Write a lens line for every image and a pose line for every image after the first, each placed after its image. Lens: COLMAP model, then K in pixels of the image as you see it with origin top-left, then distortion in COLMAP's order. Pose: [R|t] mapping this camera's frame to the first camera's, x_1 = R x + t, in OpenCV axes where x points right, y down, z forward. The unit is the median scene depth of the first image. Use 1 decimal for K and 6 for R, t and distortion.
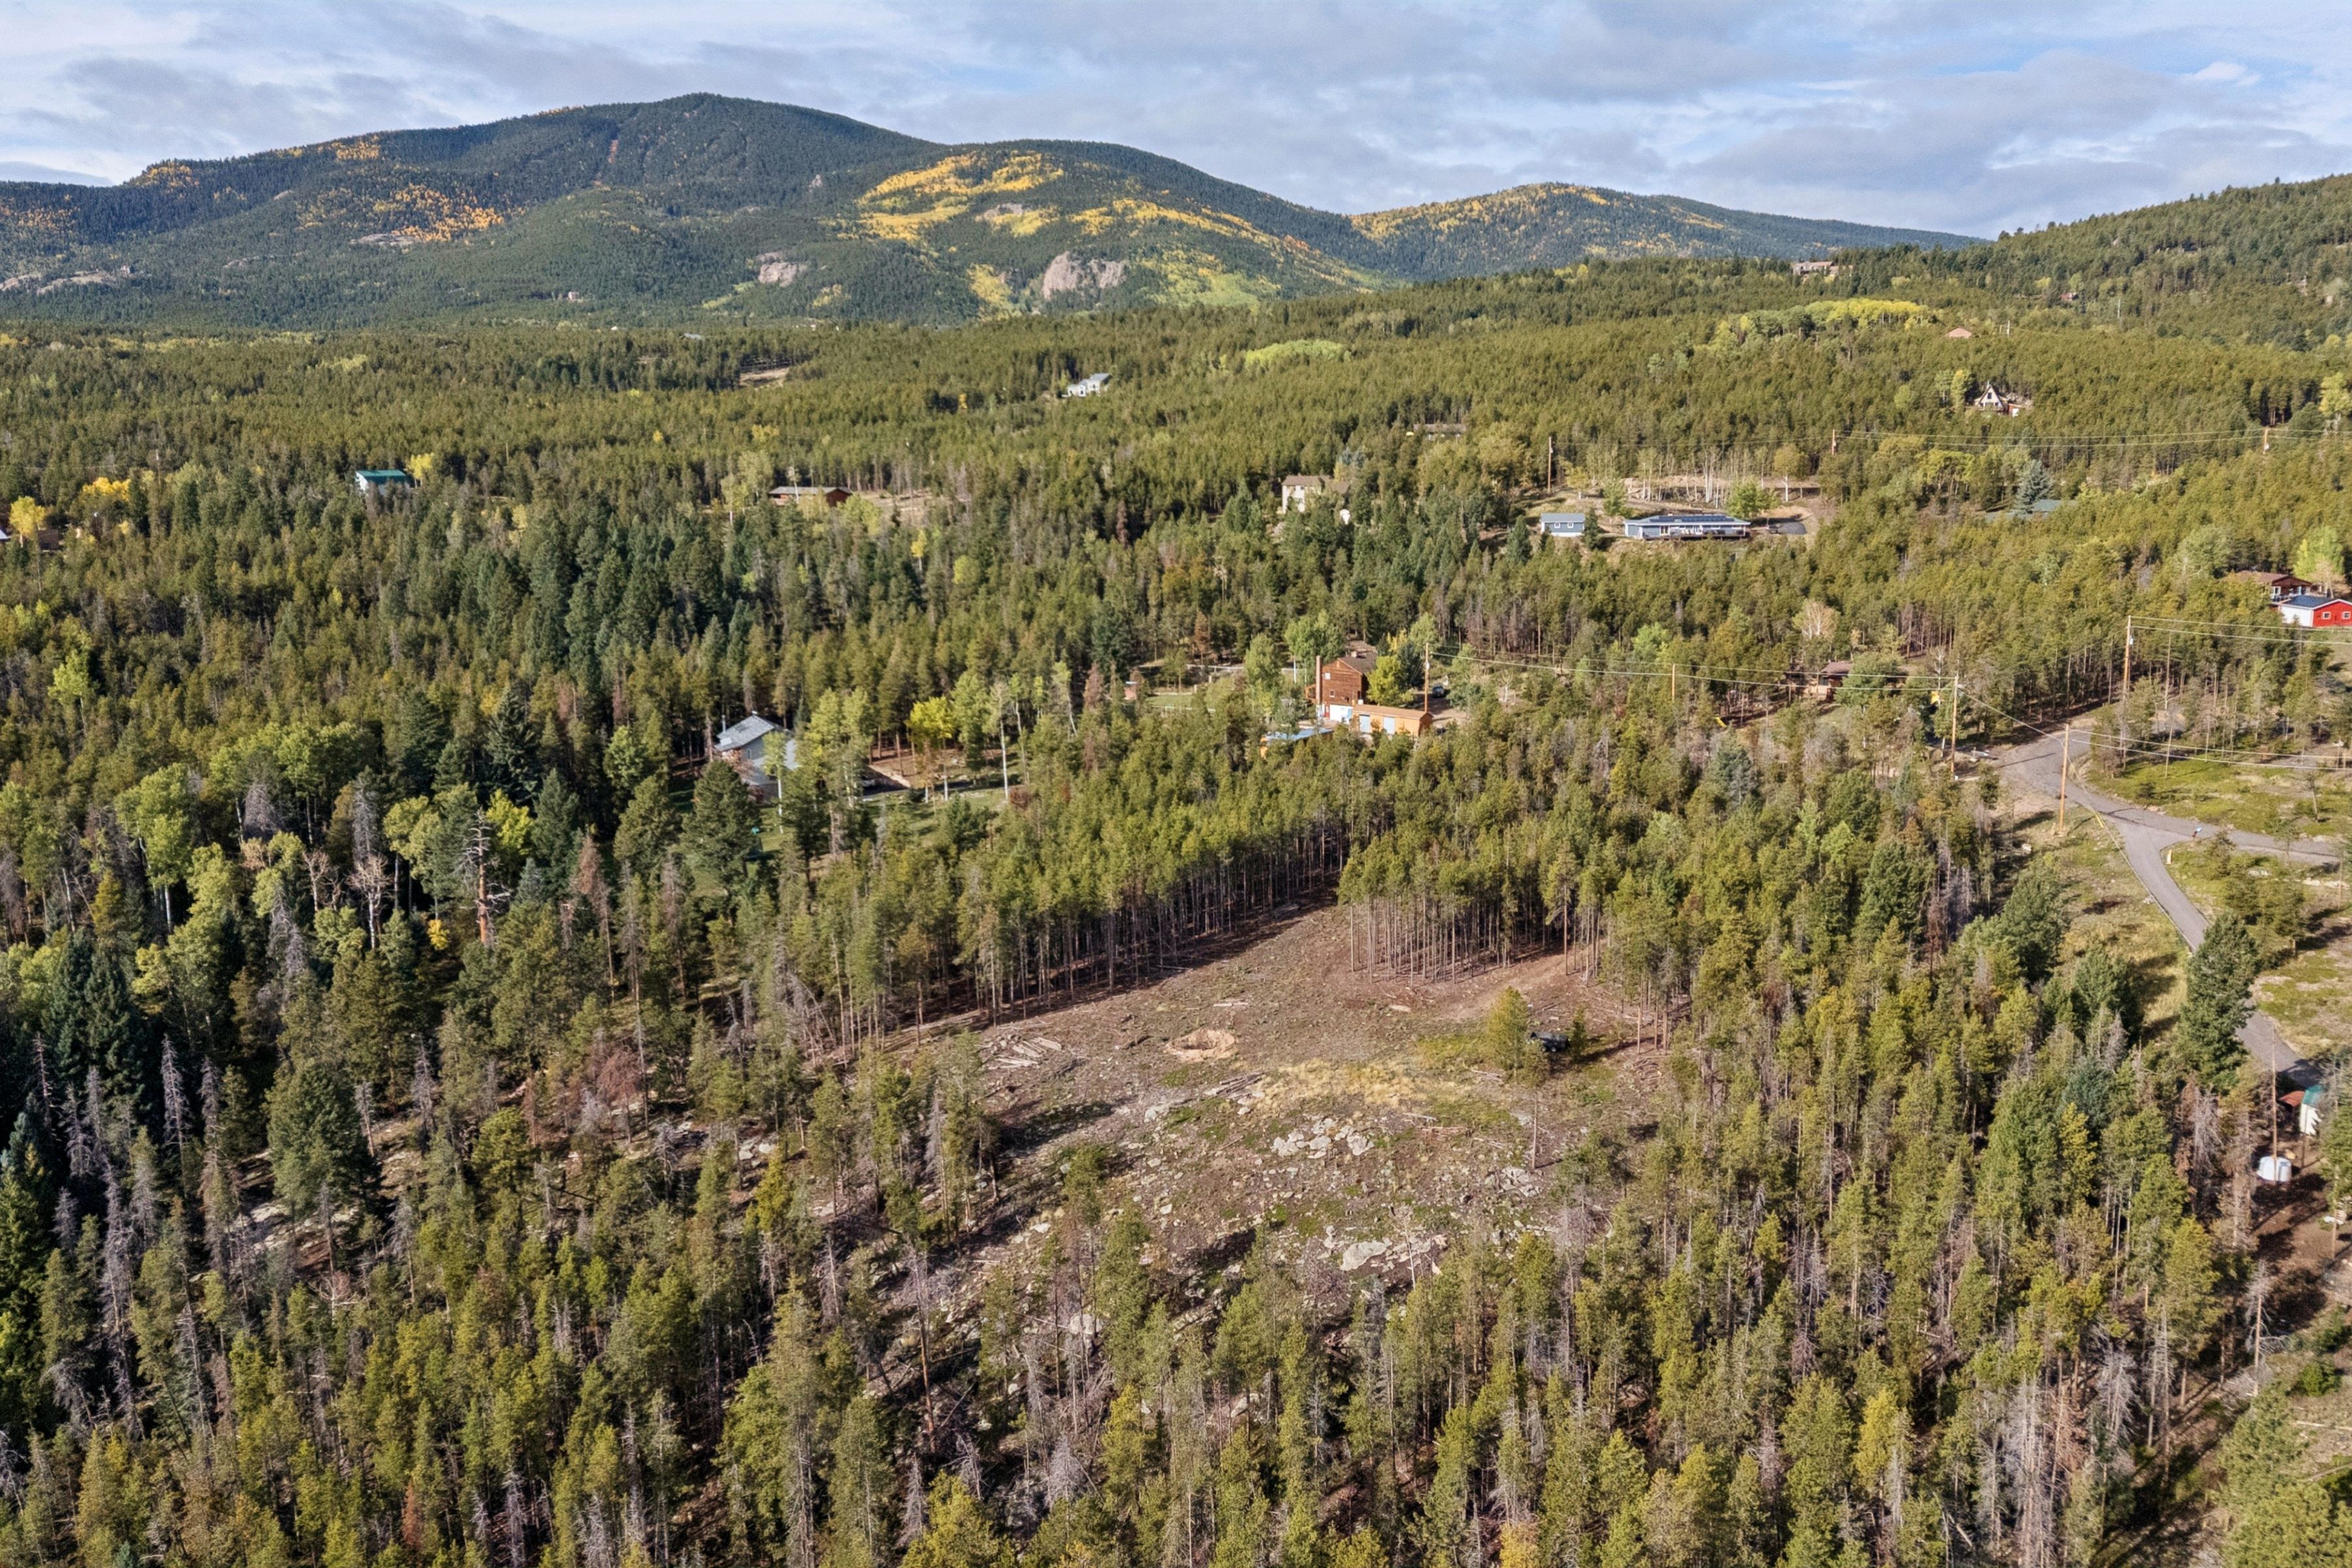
lens RADIAL K [[2137.7, 0, 1176.0], [0, 2137.7, 784.0], [0, 0, 1]] dist [0.119011, -0.172816]
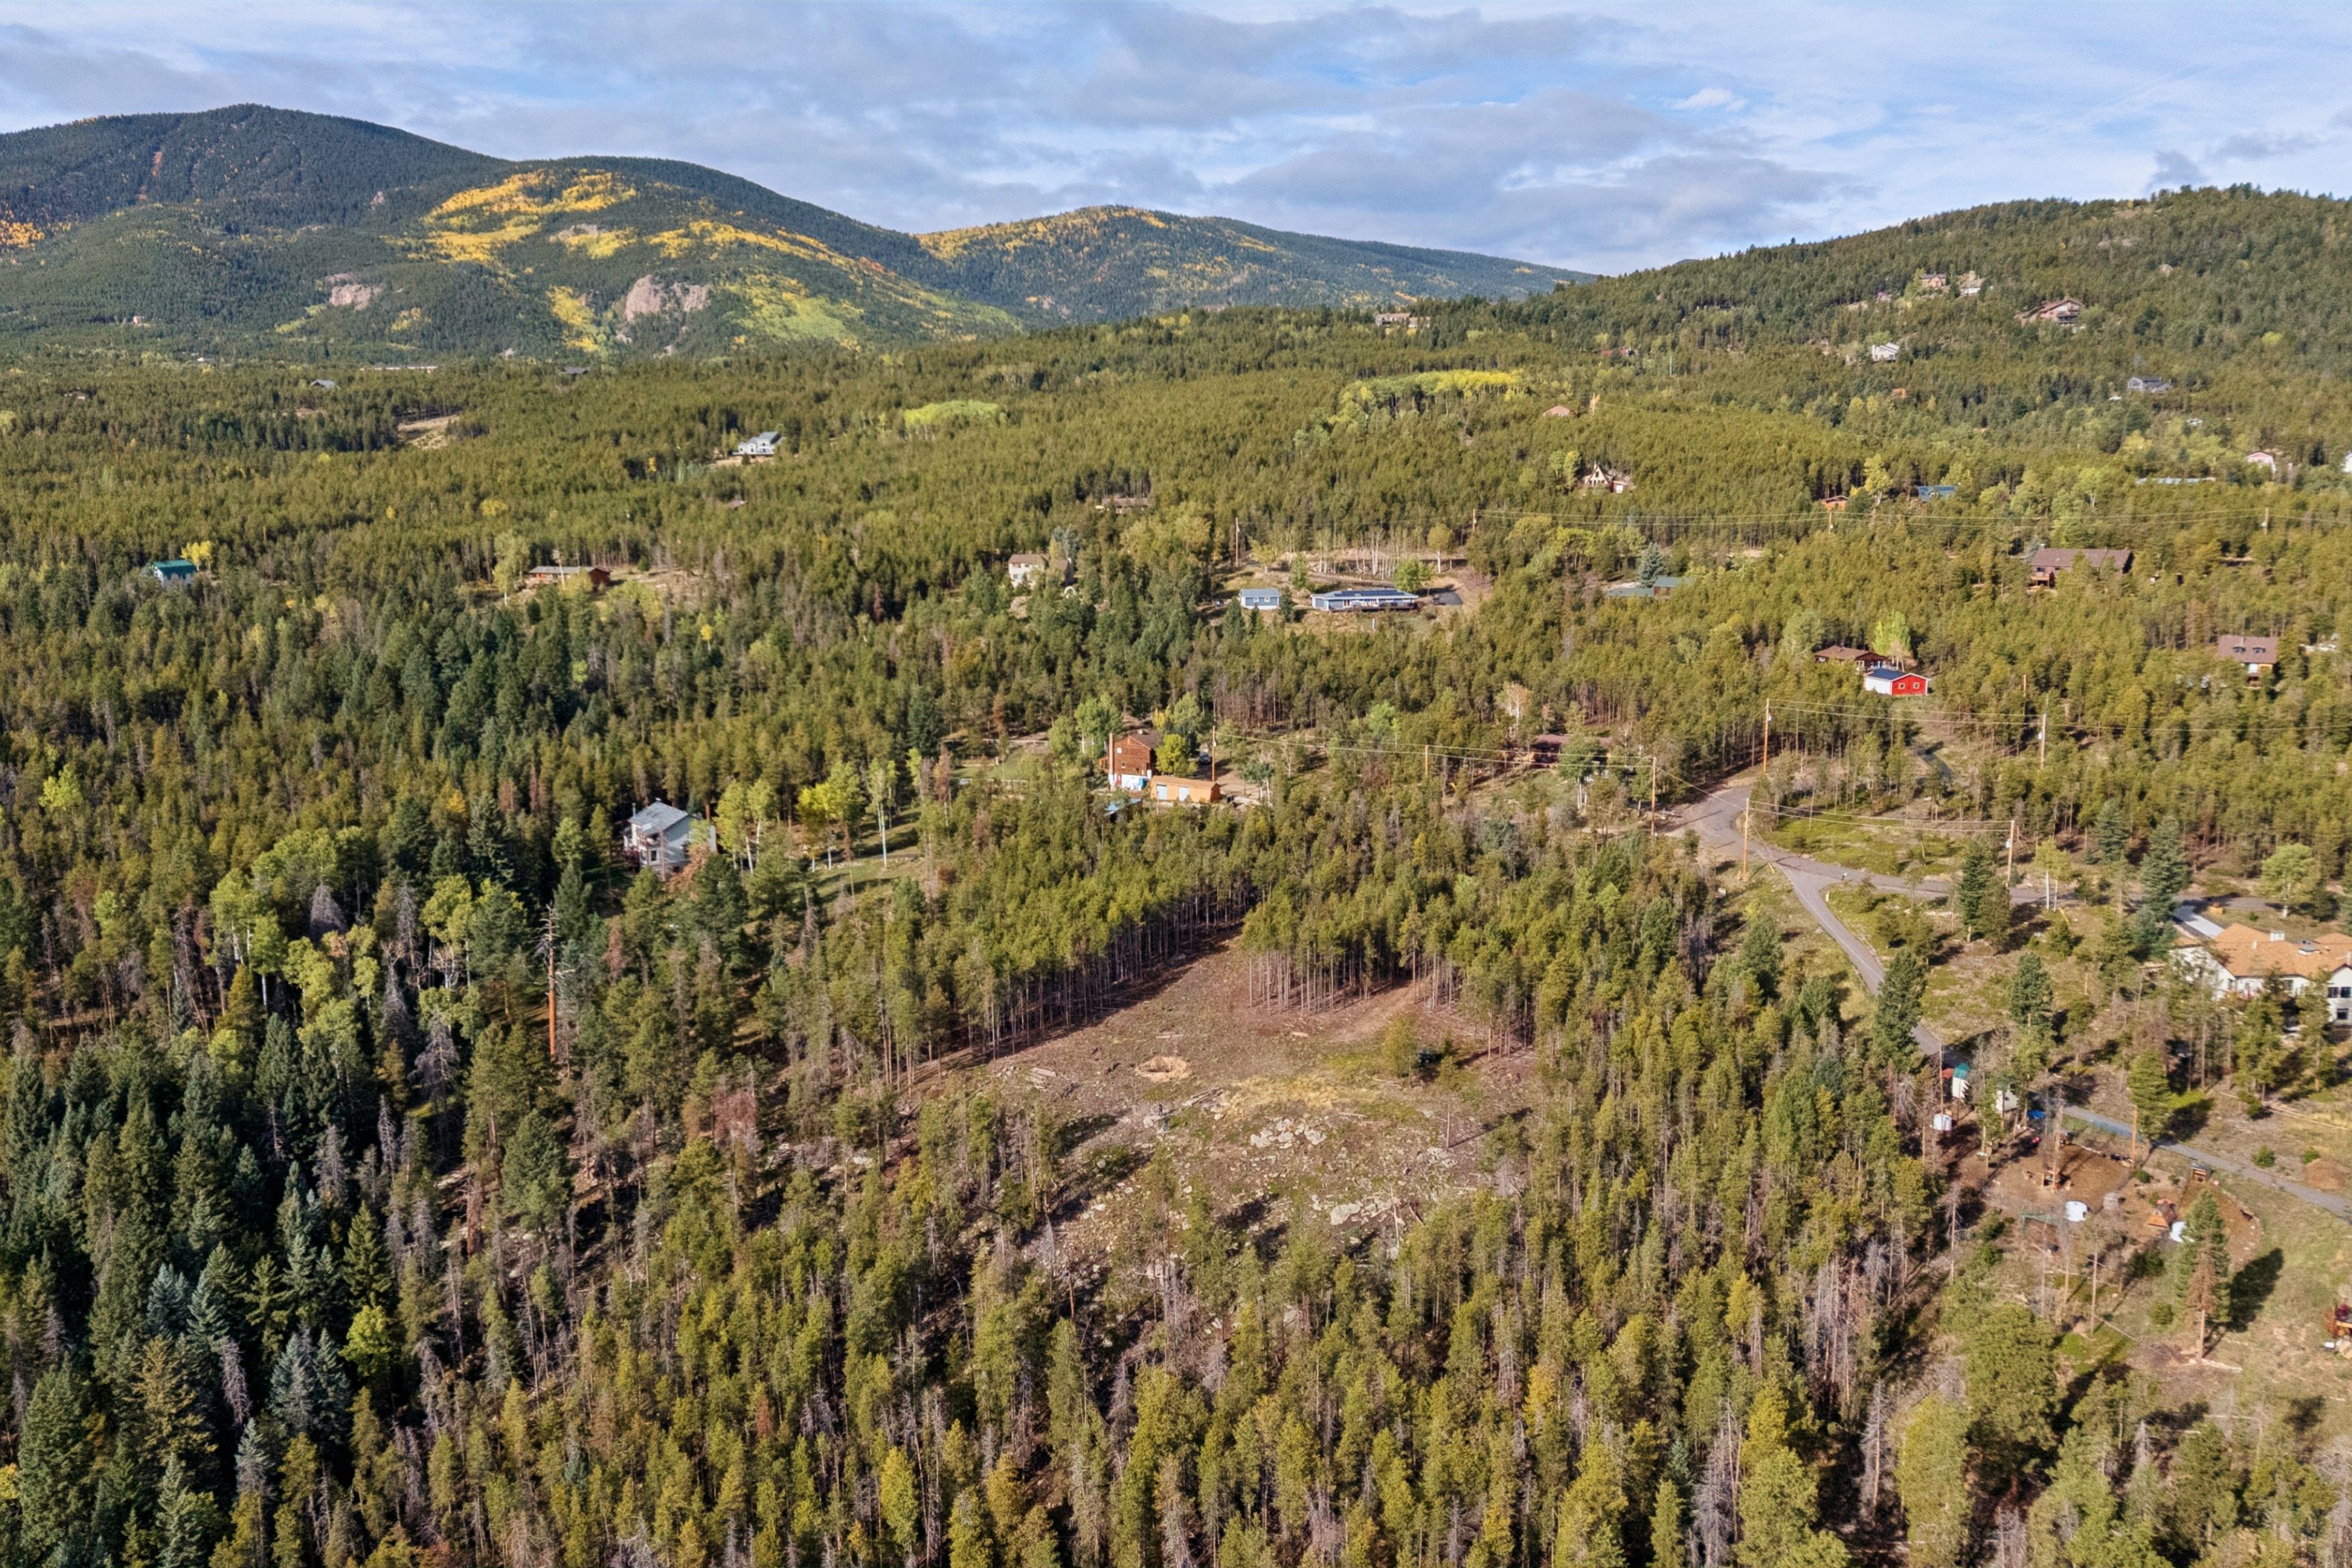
lens RADIAL K [[2193.9, 0, 973.8], [0, 2193.9, 783.8], [0, 0, 1]] dist [0.125638, -0.223211]
pose [[0.991696, -0.029336, 0.125210, -0.123426], [0.029113, 0.999570, 0.003607, -0.028996], [-0.125262, 0.000068, 0.992124, -0.156977]]
